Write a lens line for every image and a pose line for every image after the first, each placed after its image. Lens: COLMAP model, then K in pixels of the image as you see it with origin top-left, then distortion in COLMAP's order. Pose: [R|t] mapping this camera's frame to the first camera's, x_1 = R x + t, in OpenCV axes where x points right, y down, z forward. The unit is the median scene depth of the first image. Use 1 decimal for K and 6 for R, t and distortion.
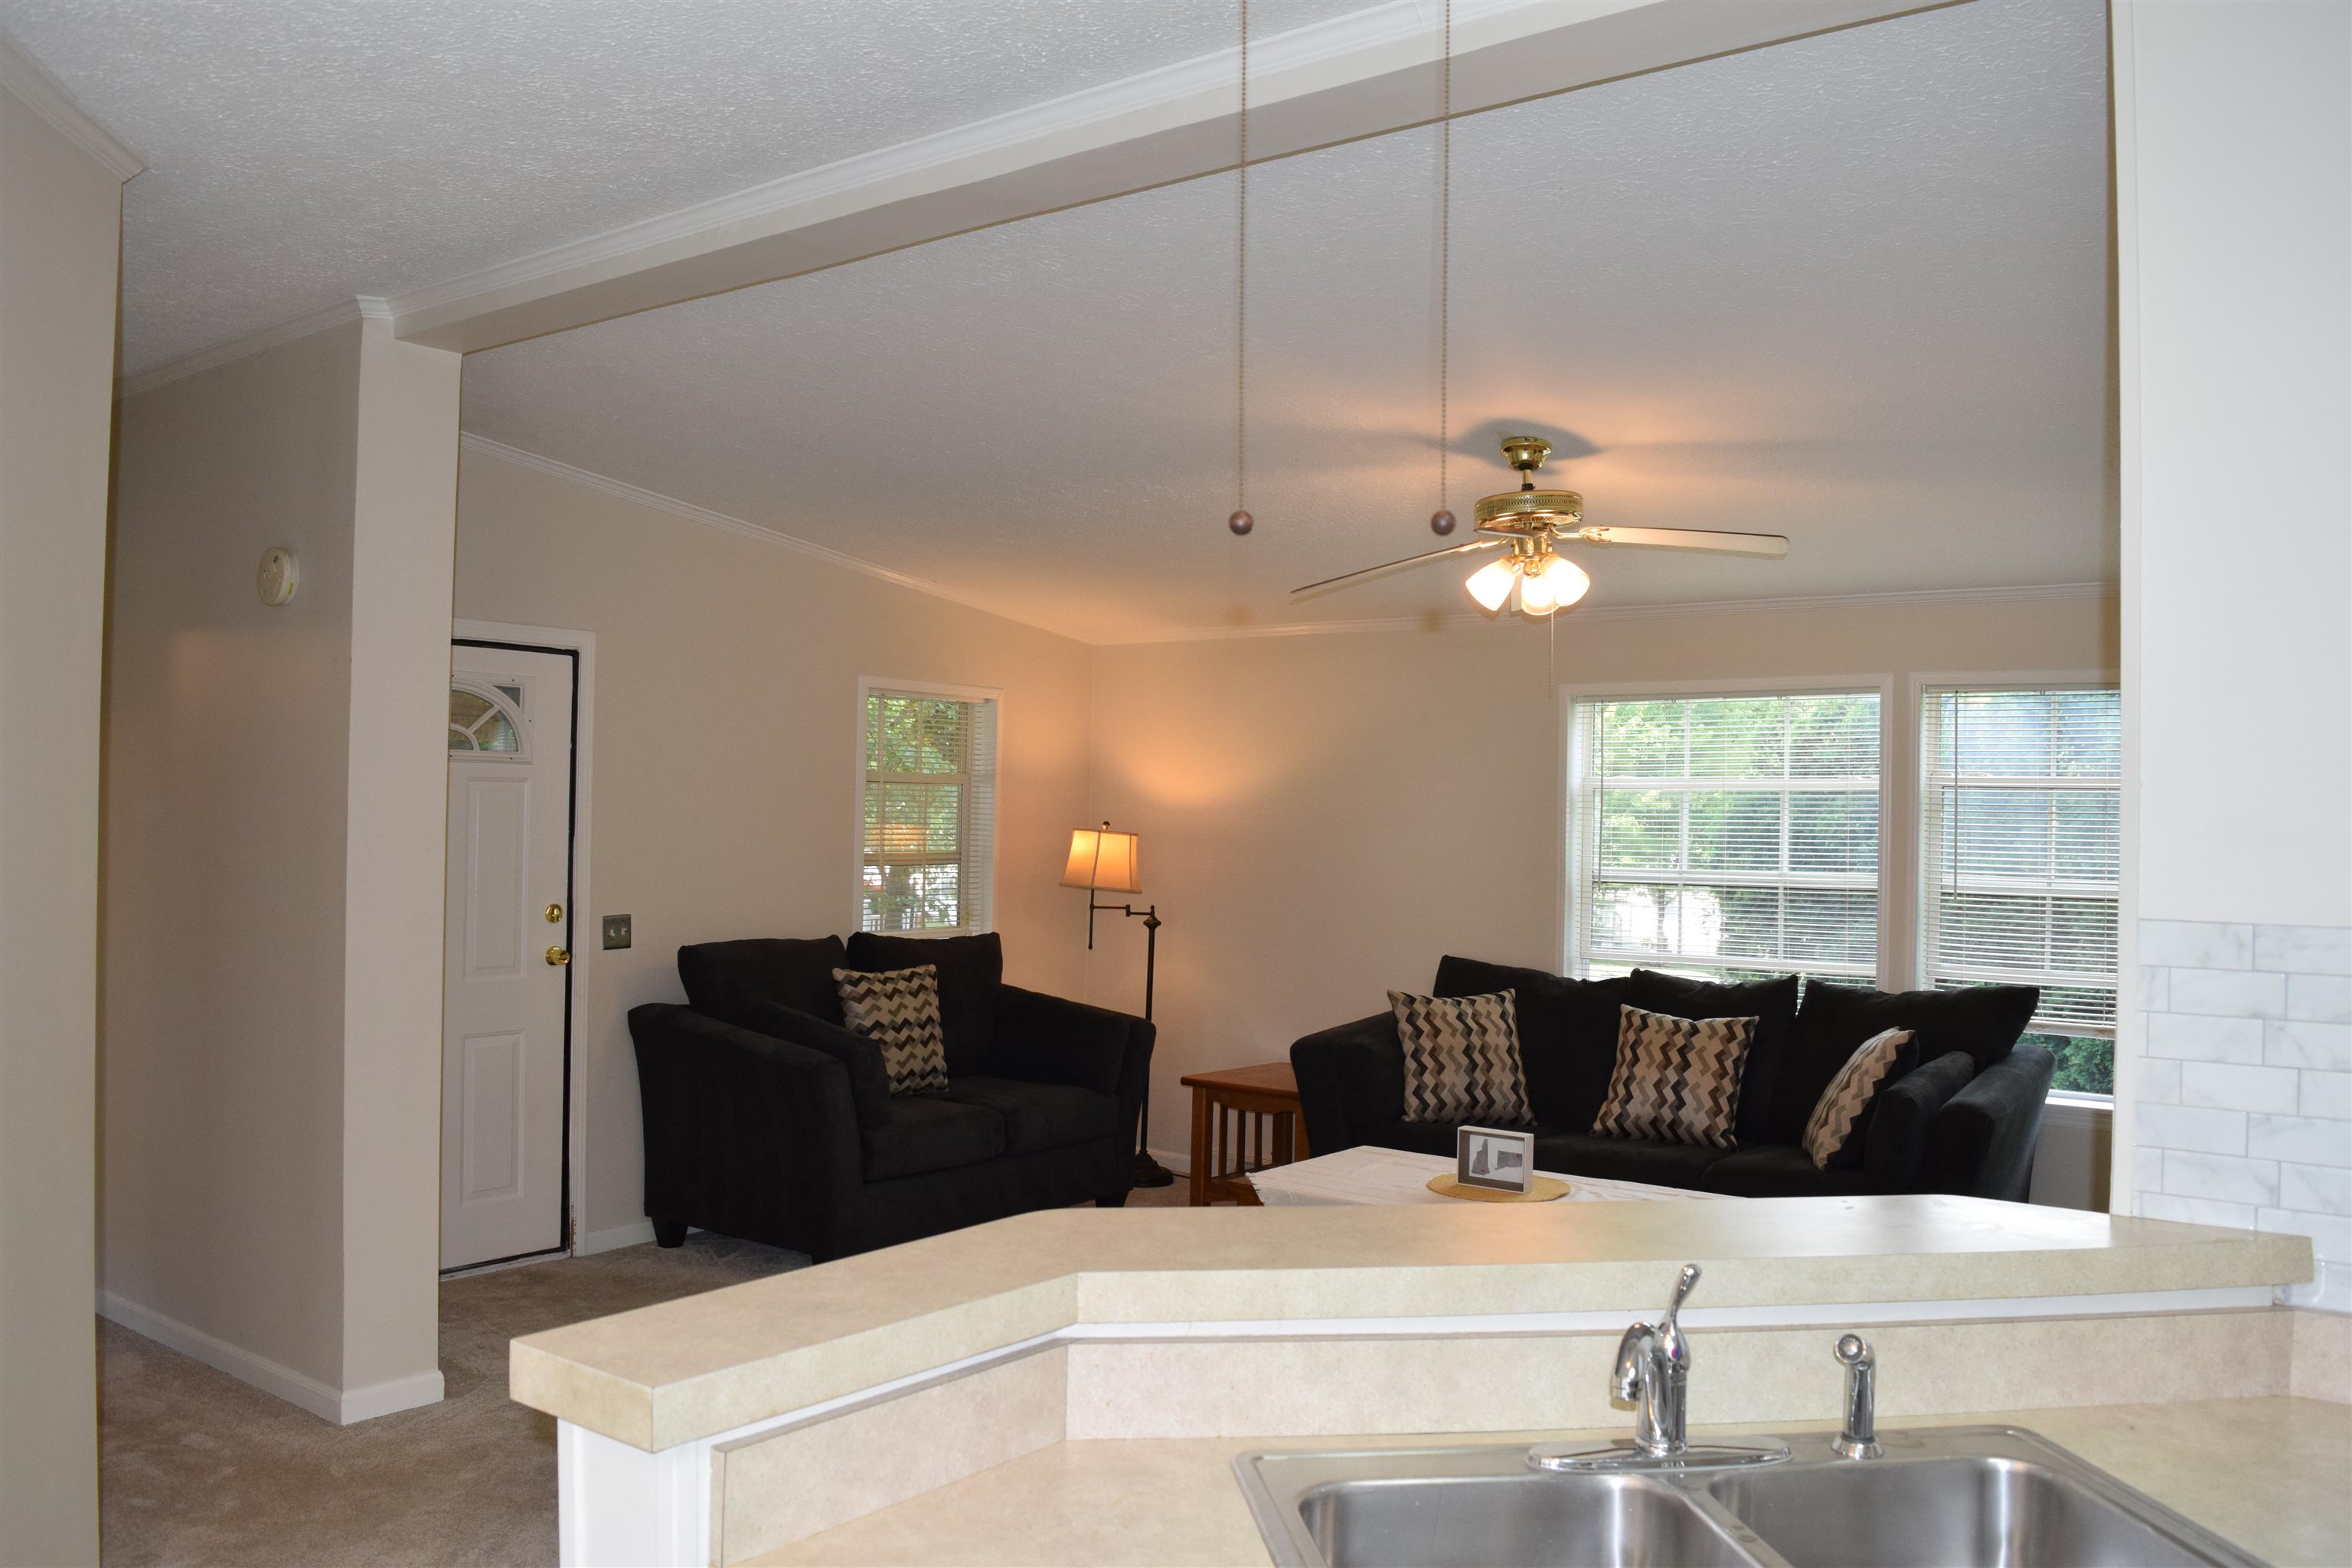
lens RADIAL K [[1845.4, 0, 1182.6], [0, 1845.4, 783.8], [0, 0, 1]] dist [-0.096082, 0.023872]
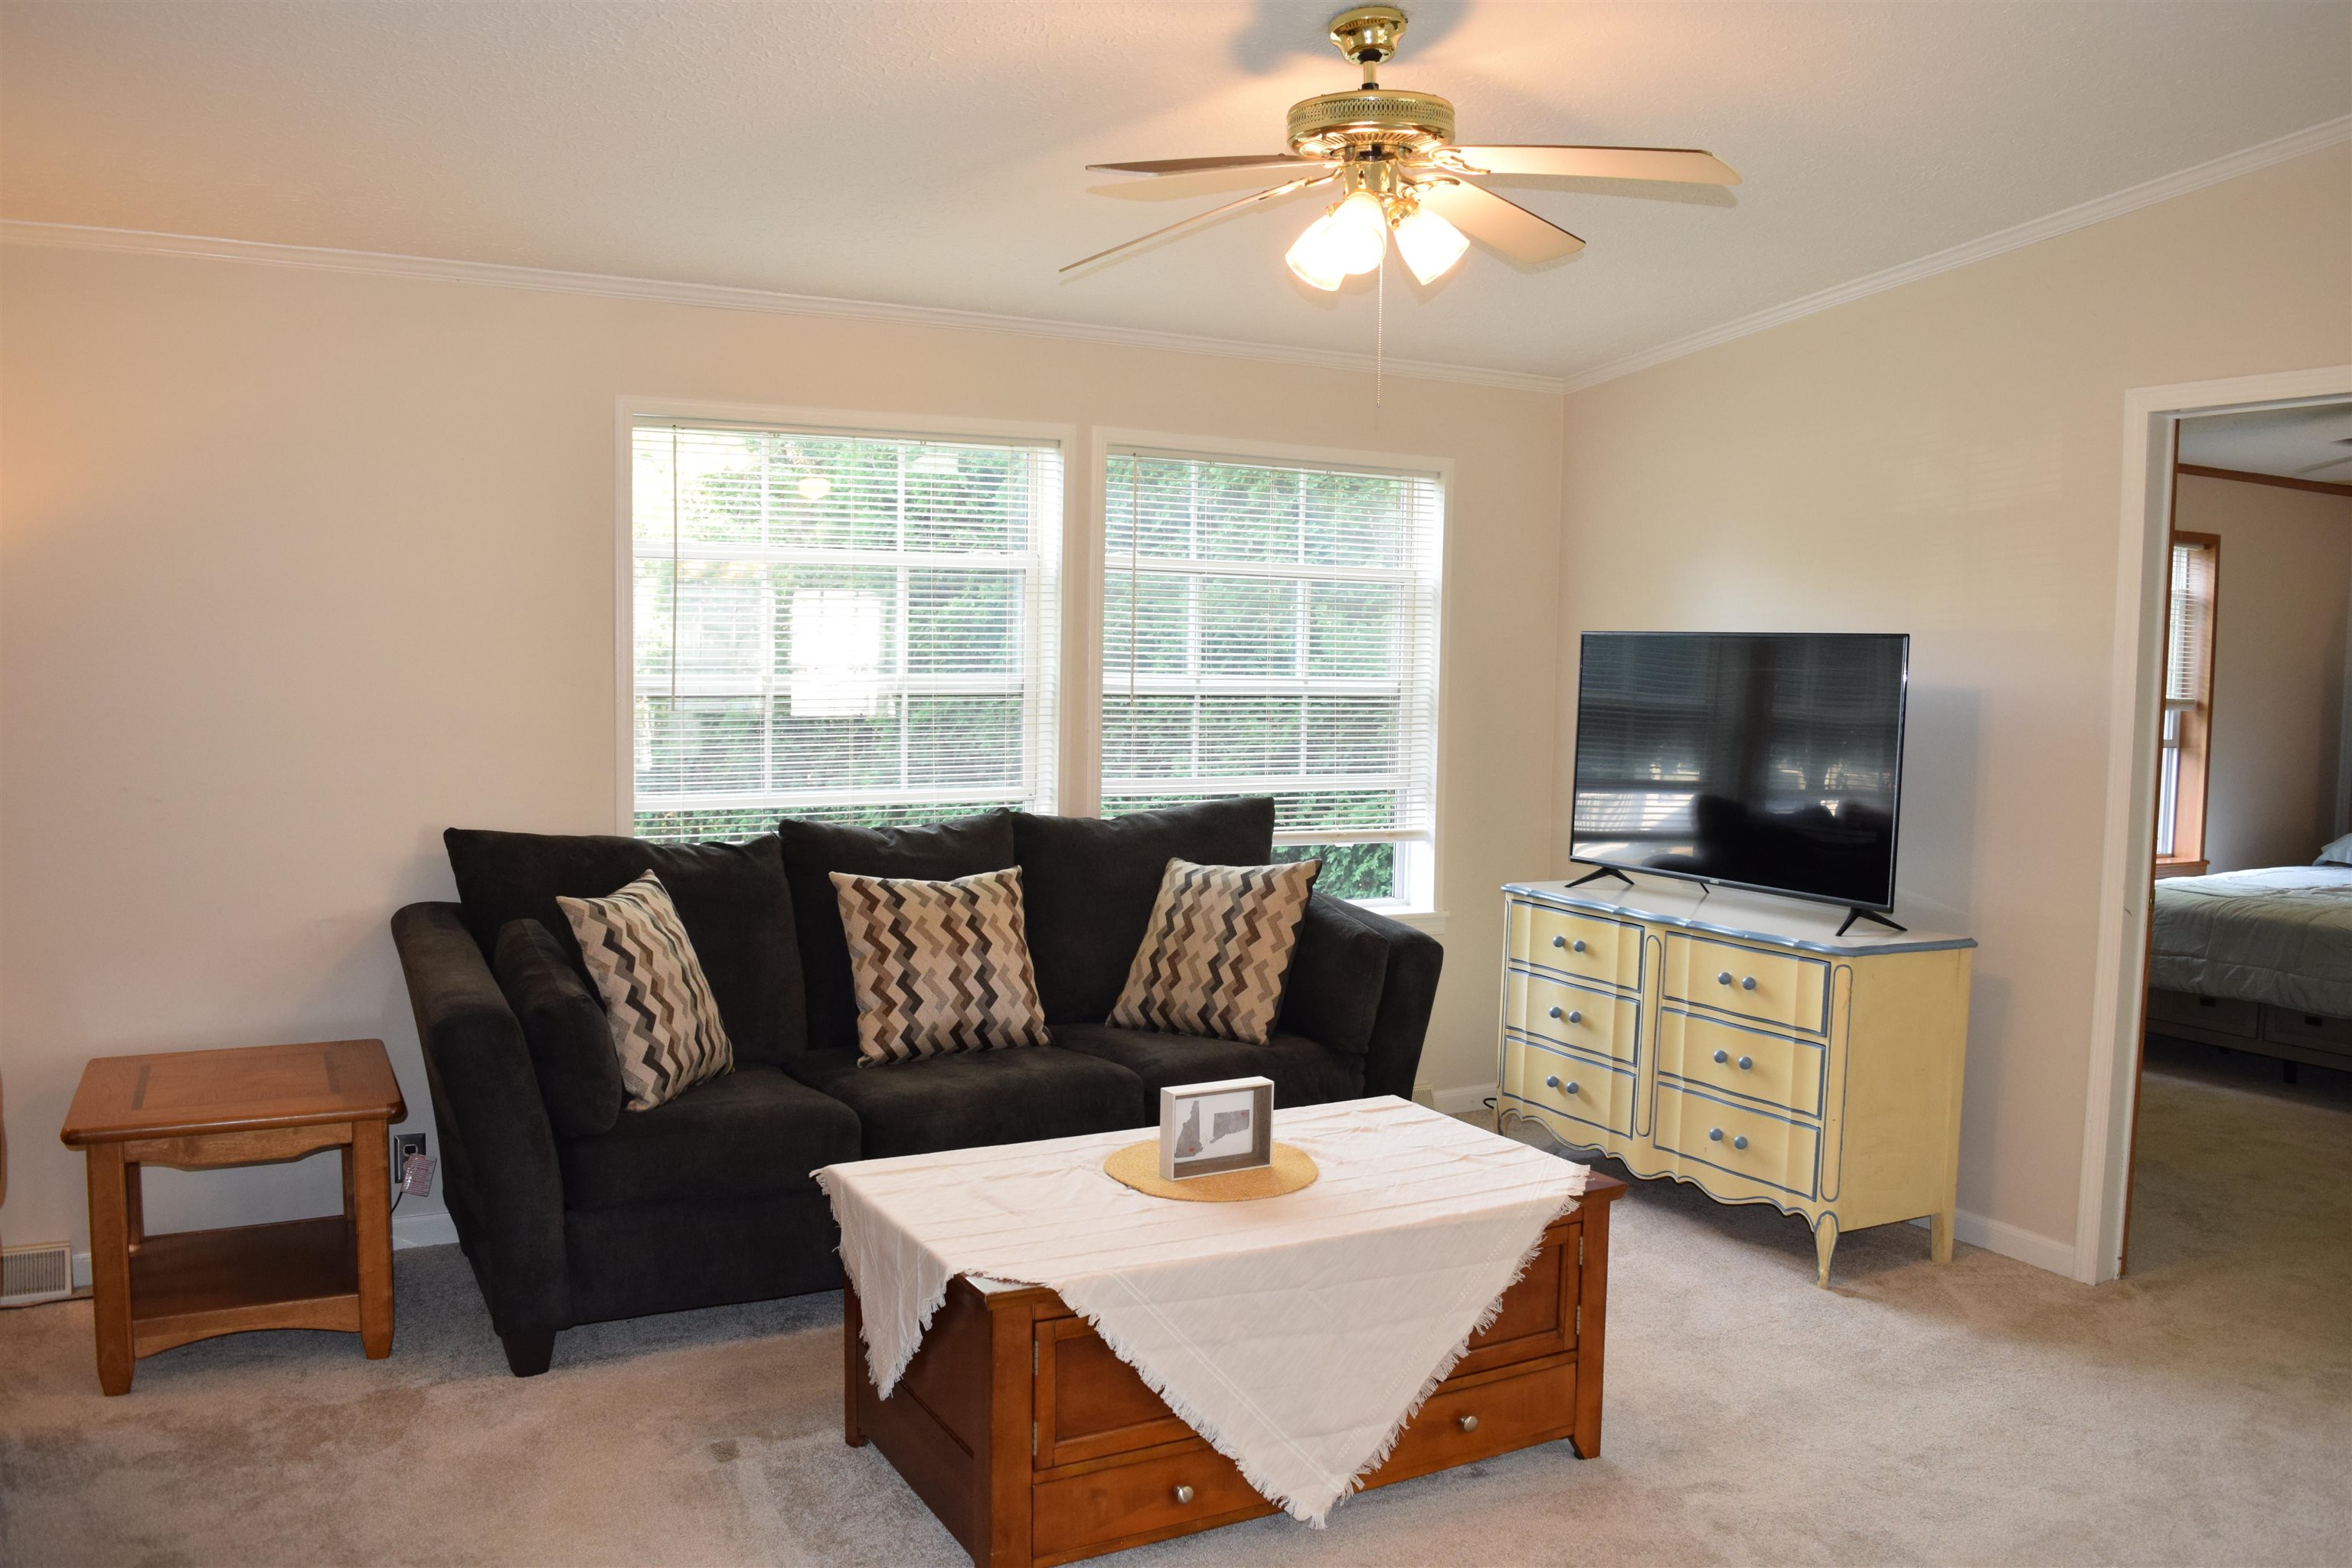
lens RADIAL K [[1845.4, 0, 1181.8], [0, 1845.4, 776.3], [0, 0, 1]] dist [-0.096082, 0.023872]
pose [[0.404638, -0.077960, 0.911148, -0.347052], [-0.025071, 0.995039, 0.096272, 0.014722], [-0.914133, -0.061799, 0.400676, 0.623950]]
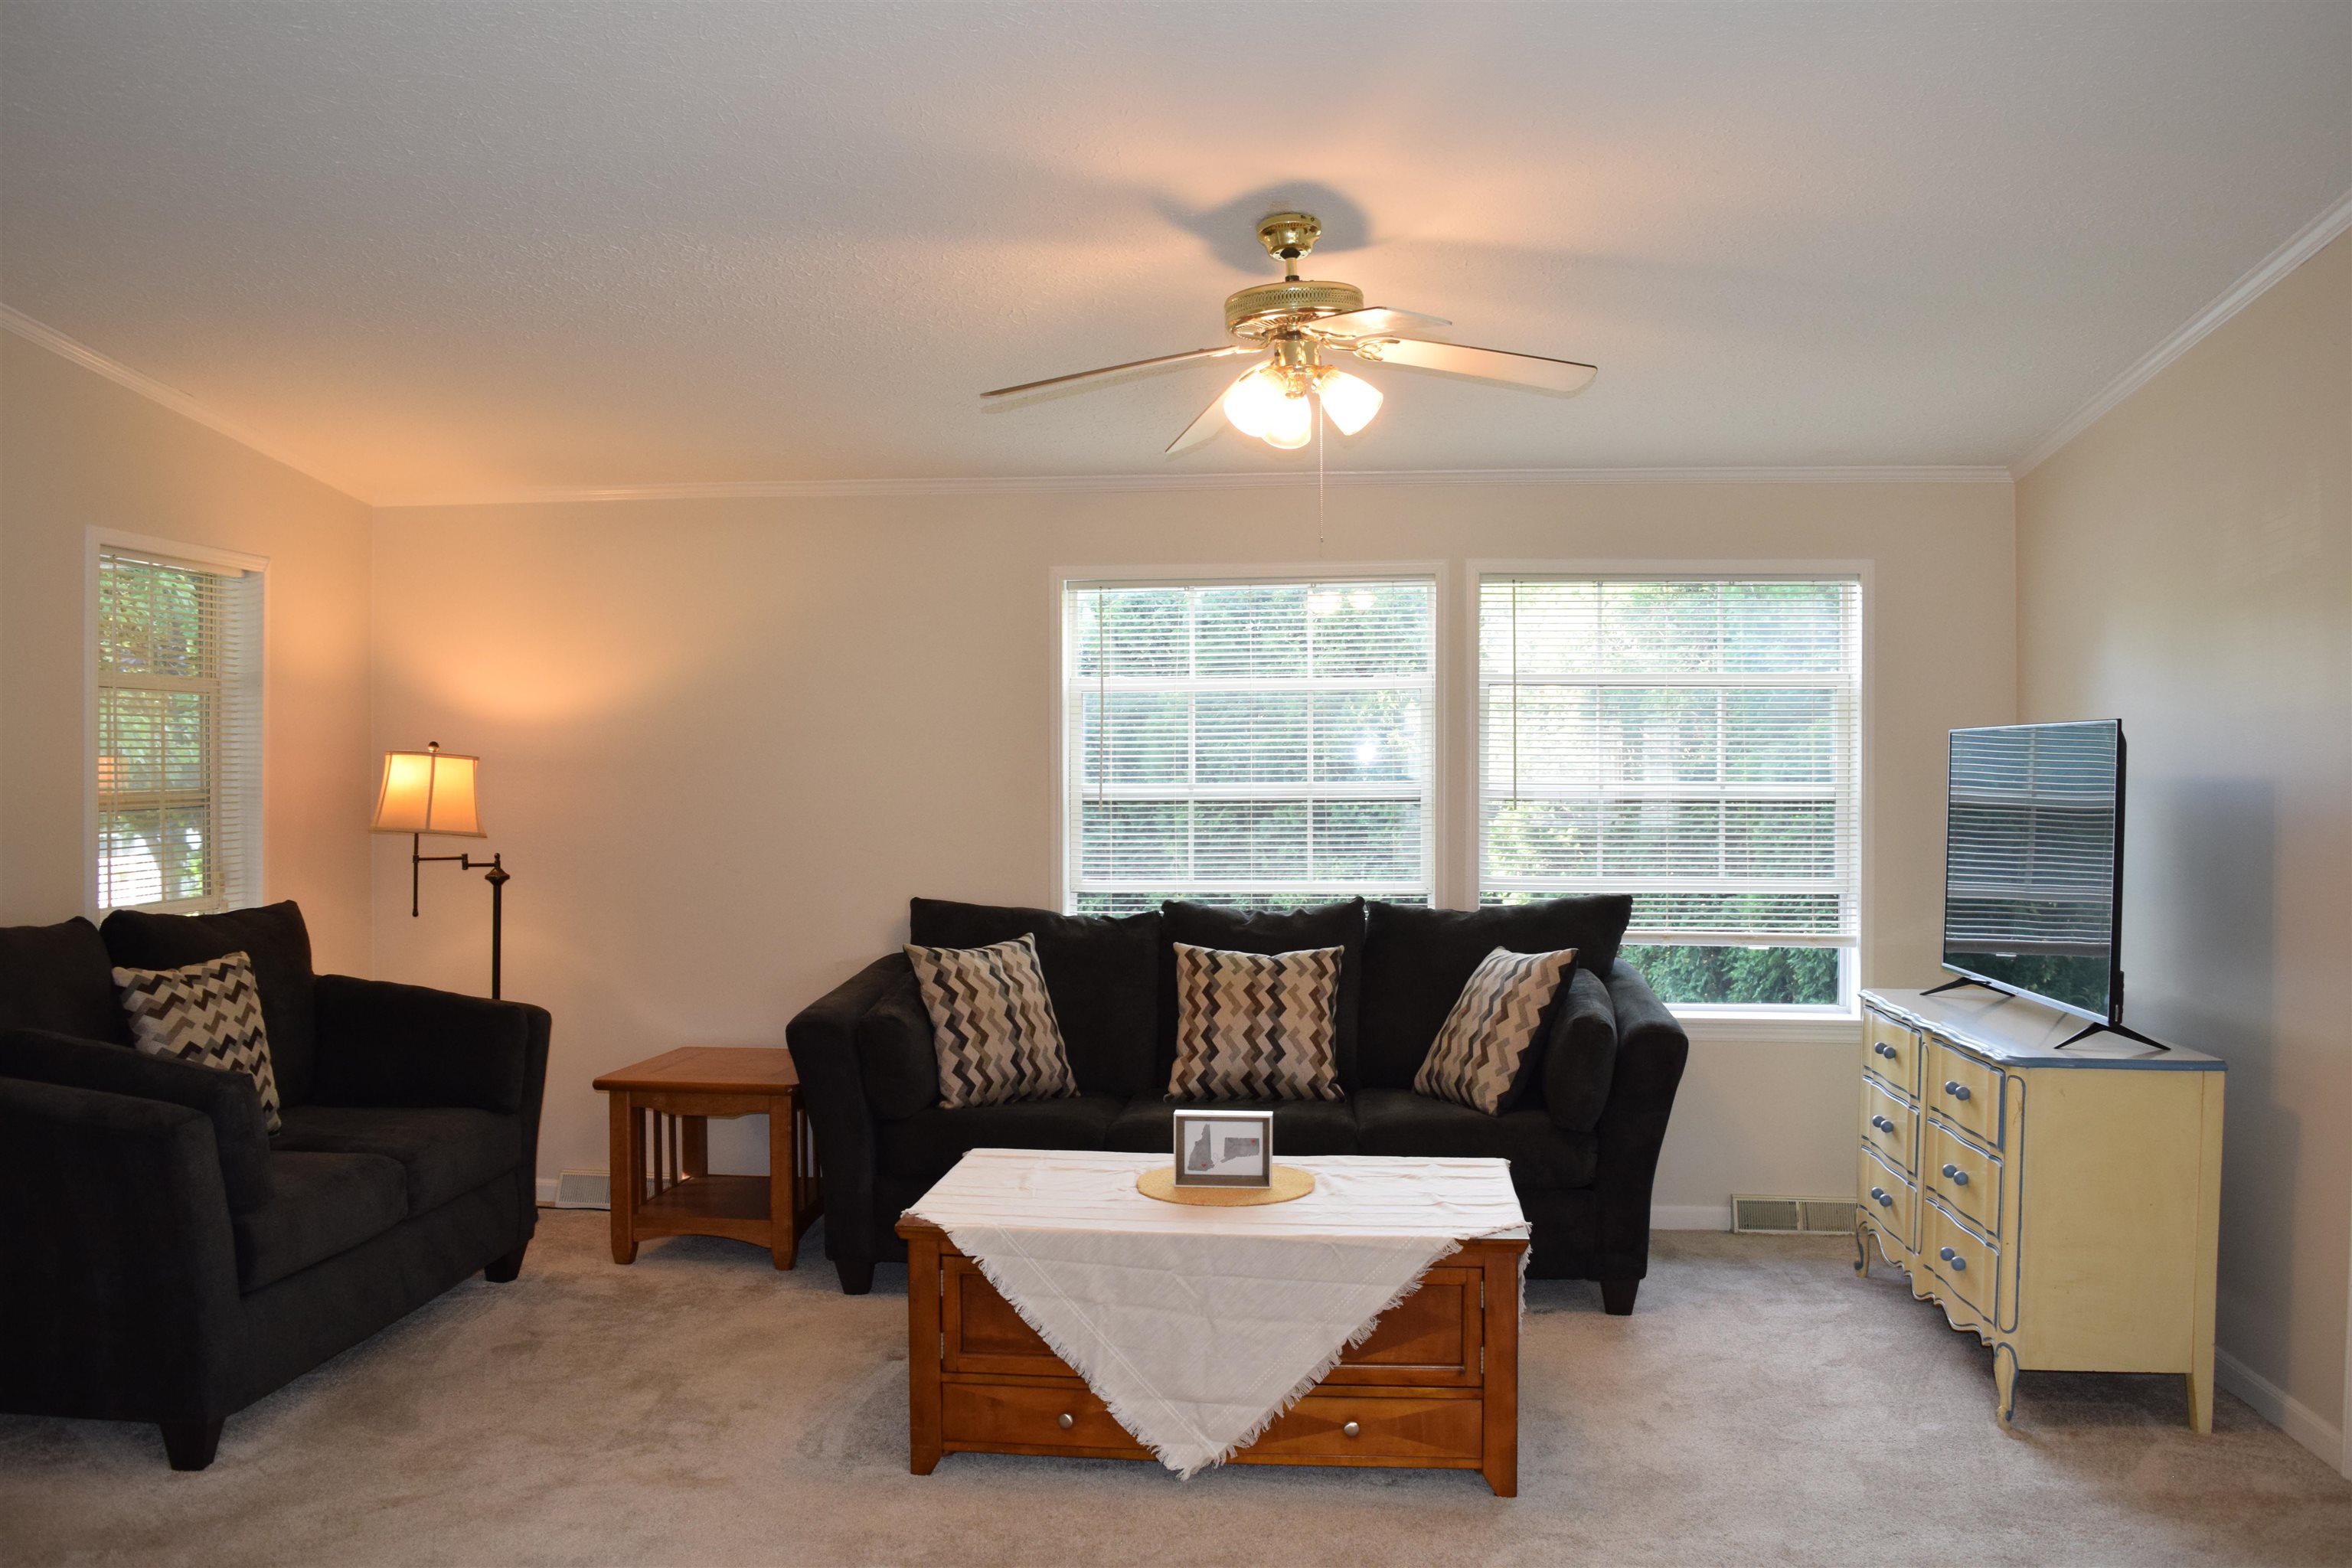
lens RADIAL K [[1845.4, 0, 1179.8], [0, 1845.4, 780.6], [0, 0, 1]] dist [-0.096082, 0.023872]
pose [[0.854080, -0.024704, 0.519554, -0.204302], [0.008742, 0.999412, 0.033150, 0.018208], [-0.520068, -0.023771, 0.853794, 0.285018]]
